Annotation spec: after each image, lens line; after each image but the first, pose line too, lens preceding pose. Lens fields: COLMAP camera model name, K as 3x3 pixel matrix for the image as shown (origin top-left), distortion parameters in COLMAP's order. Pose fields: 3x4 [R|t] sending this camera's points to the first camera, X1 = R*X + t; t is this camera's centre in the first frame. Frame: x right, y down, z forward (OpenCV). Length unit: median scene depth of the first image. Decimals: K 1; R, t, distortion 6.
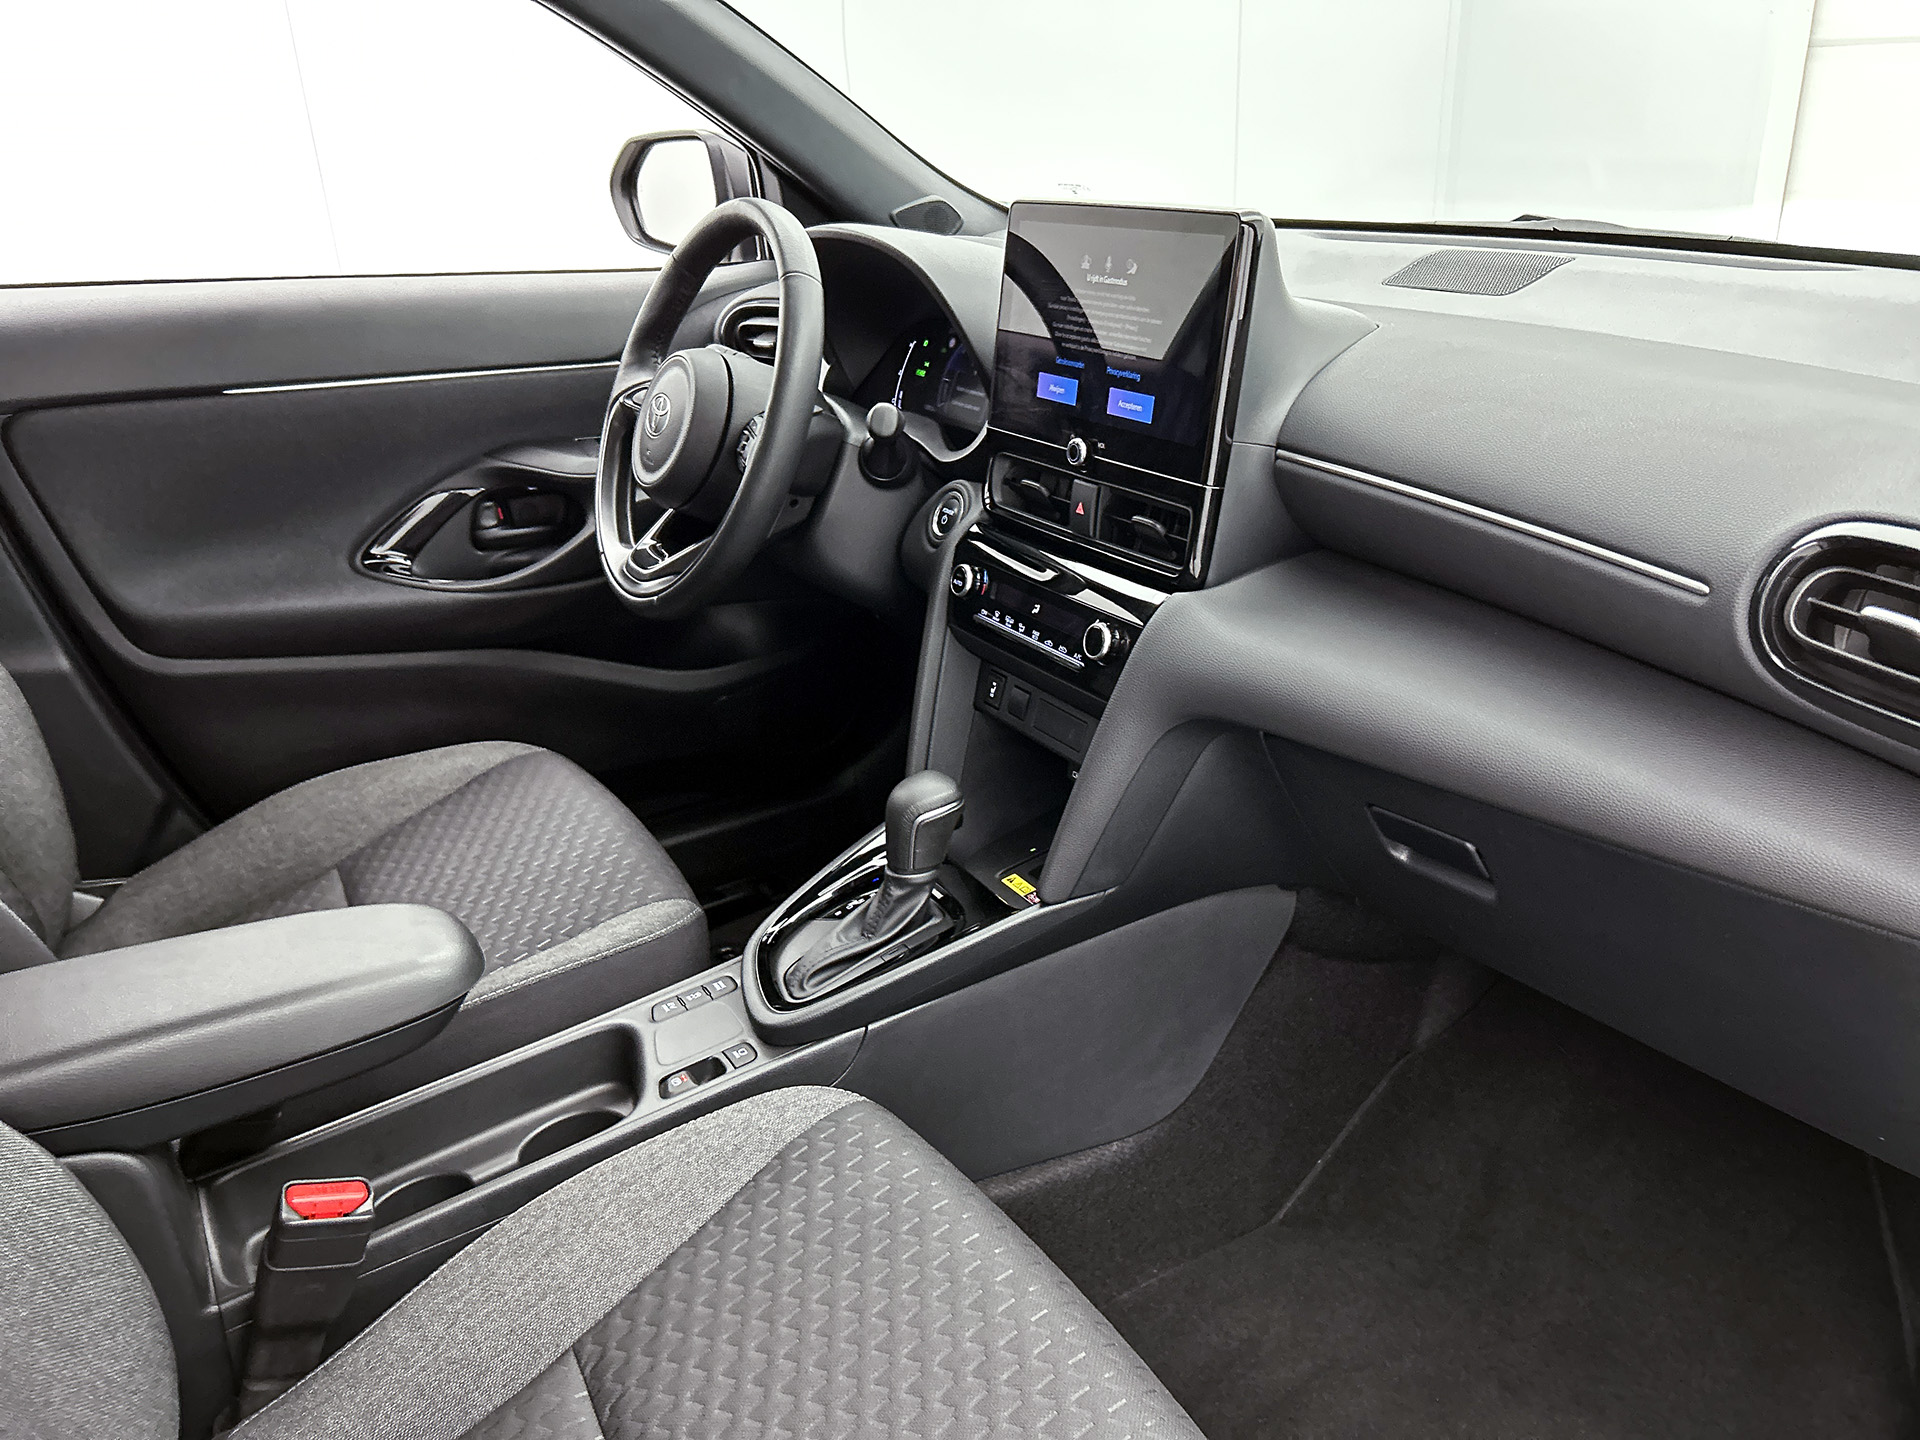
lens RADIAL K [[1422.2, 0, 988.0], [0, 1422.2, 724.5], [0, 0, 1]] dist [0.062746, -0.076333]
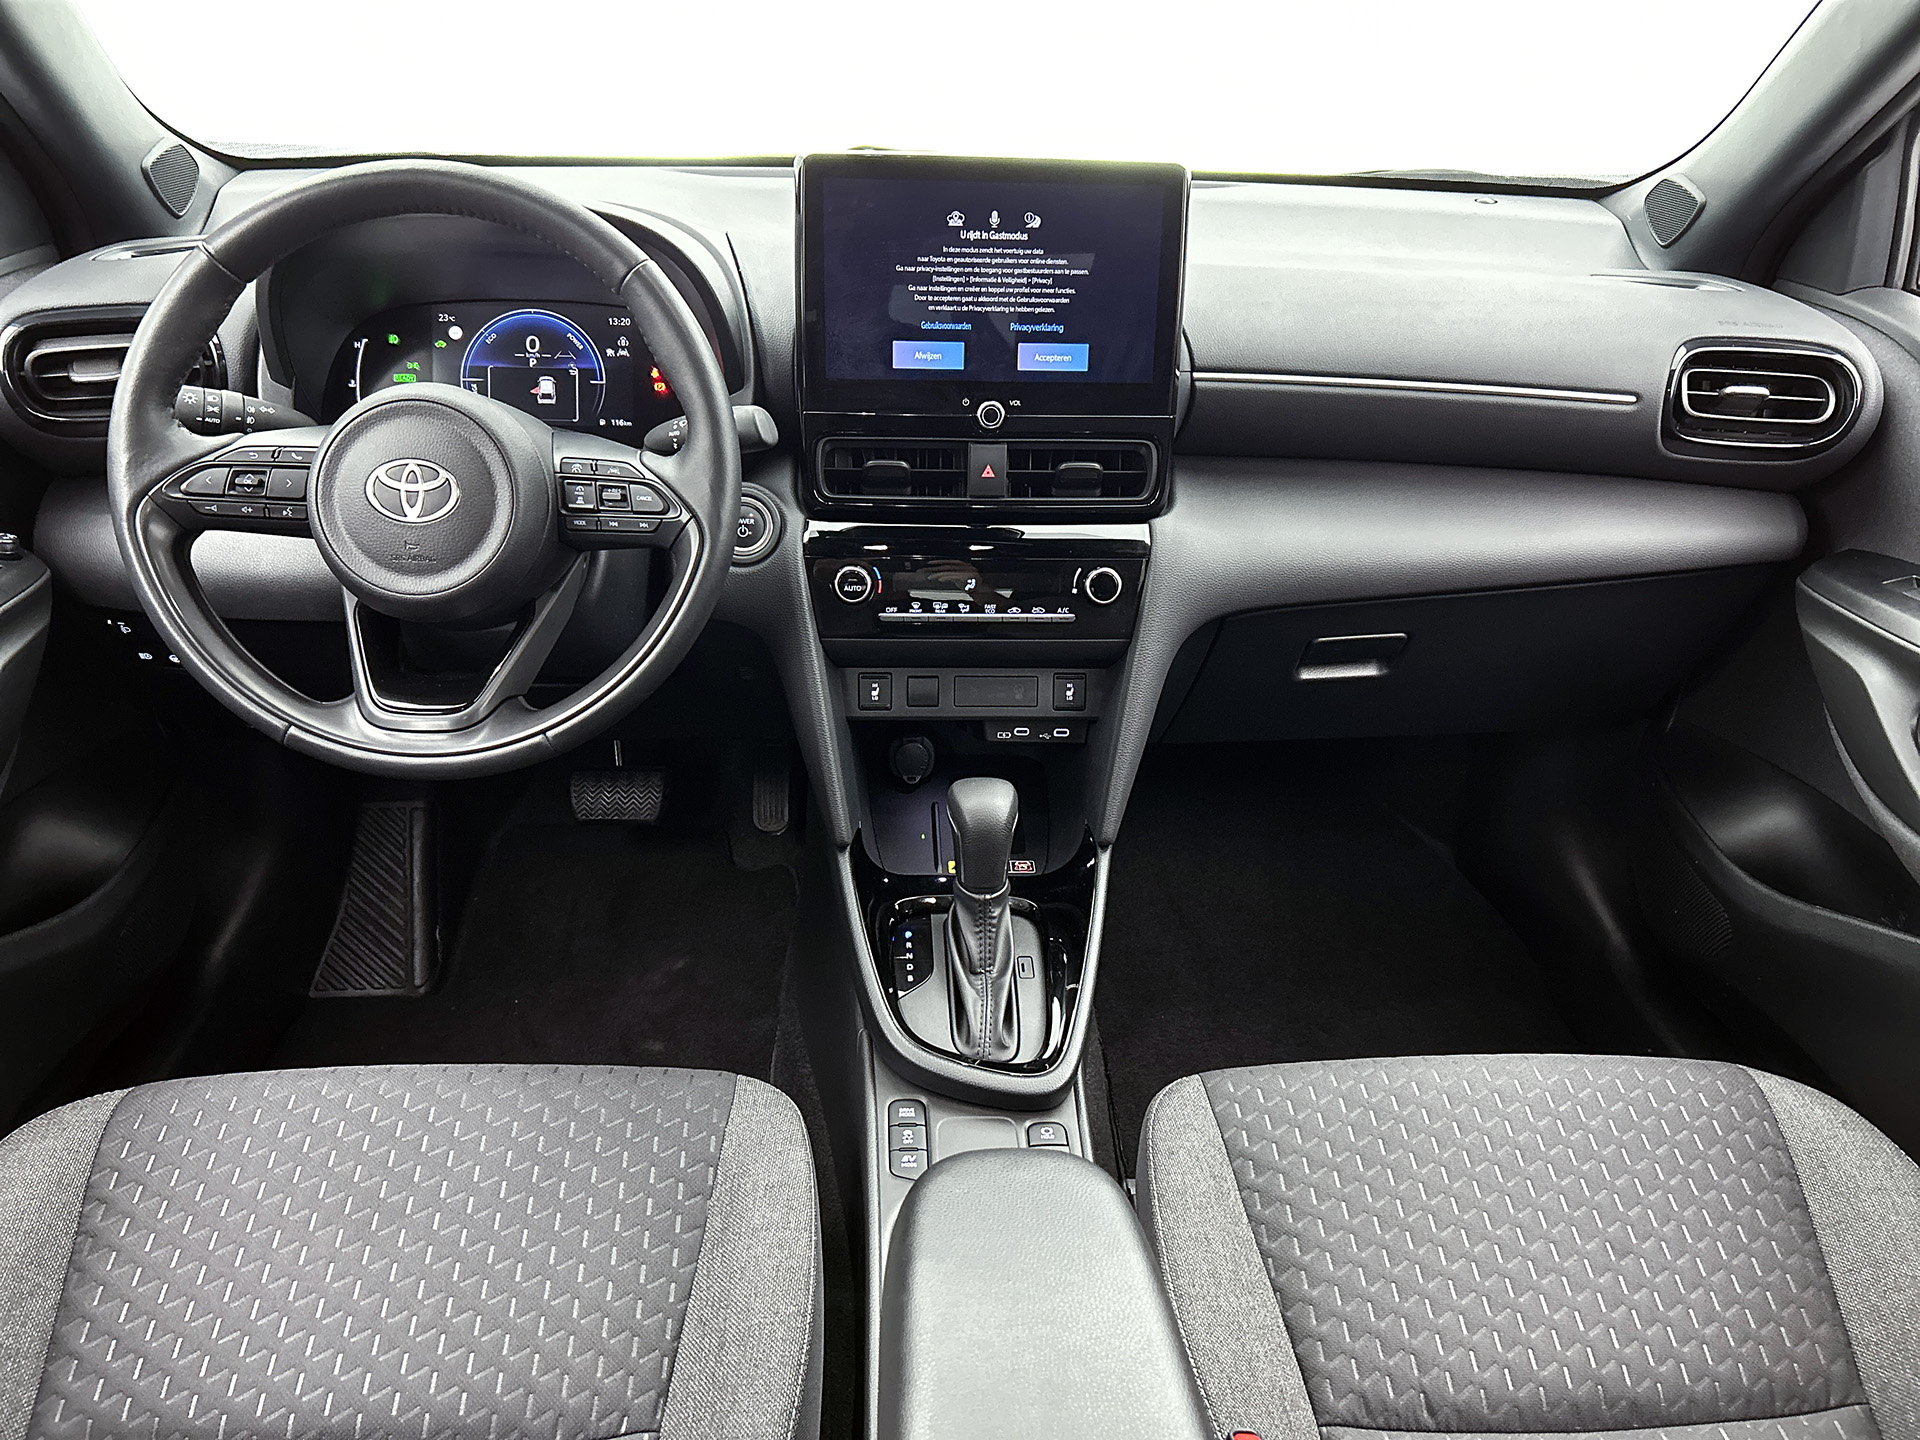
lens RADIAL K [[1473.7, 0, 953.0], [0, 1473.7, 737.6], [0, 0, 1]] dist [0.024933, -0.000158]
pose [[0.491988, -0.354475, 0.795170, -0.827808], [0.302862, 0.925995, 0.225408, -0.220949], [-0.816225, 0.129928, 0.562935, 0.479769]]
